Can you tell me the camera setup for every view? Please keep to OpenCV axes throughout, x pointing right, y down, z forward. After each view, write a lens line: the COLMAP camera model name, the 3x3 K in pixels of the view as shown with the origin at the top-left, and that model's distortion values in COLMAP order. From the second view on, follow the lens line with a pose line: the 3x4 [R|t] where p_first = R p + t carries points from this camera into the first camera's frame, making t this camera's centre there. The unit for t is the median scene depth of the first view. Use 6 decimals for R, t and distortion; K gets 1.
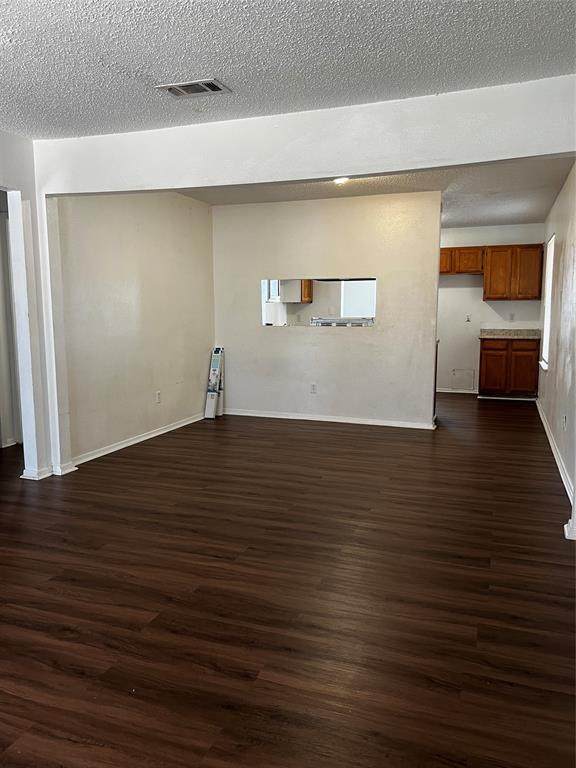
lens RADIAL K [[579.0, 0, 287.4], [0, 579.0, 381.8], [0, 0, 1]] dist [0.046956, -0.050905]
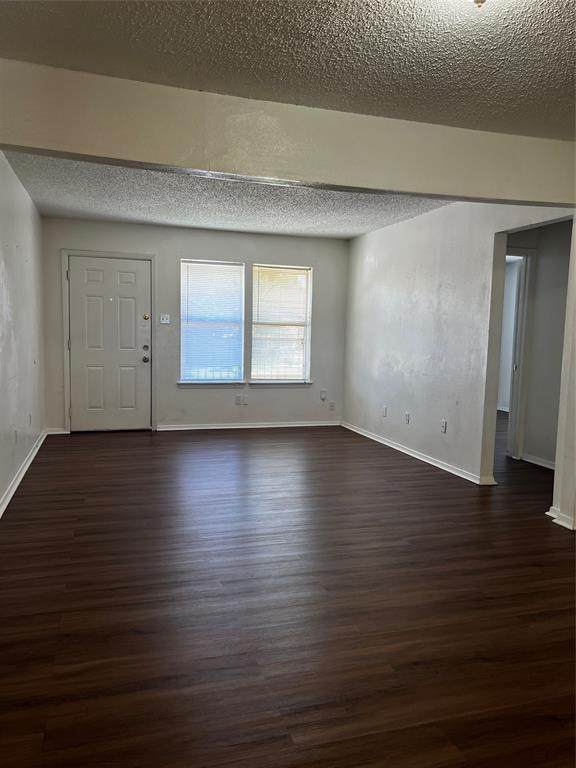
lens RADIAL K [[579.0, 0, 286.5], [0, 579.0, 384.4], [0, 0, 1]] dist [0.046956, -0.050905]
pose [[-0.801015, 0.051250, -0.596447, 0.286507], [-0.088944, 0.975082, 0.203234, -0.117093], [0.592000, 0.215844, -0.776497, 0.872248]]
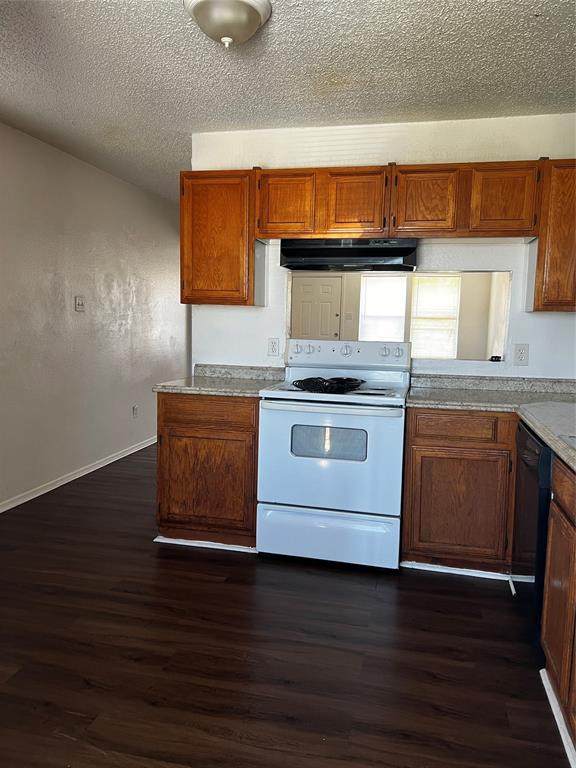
lens RADIAL K [[579.0, 0, 287.8], [0, 579.0, 383.7], [0, 0, 1]] dist [0.046956, -0.050905]
pose [[-0.992444, -0.000476, -0.122694, 0.214210], [-0.029667, 0.971250, 0.236206, -0.185127], [0.119055, 0.238061, -0.963926, 1.440483]]
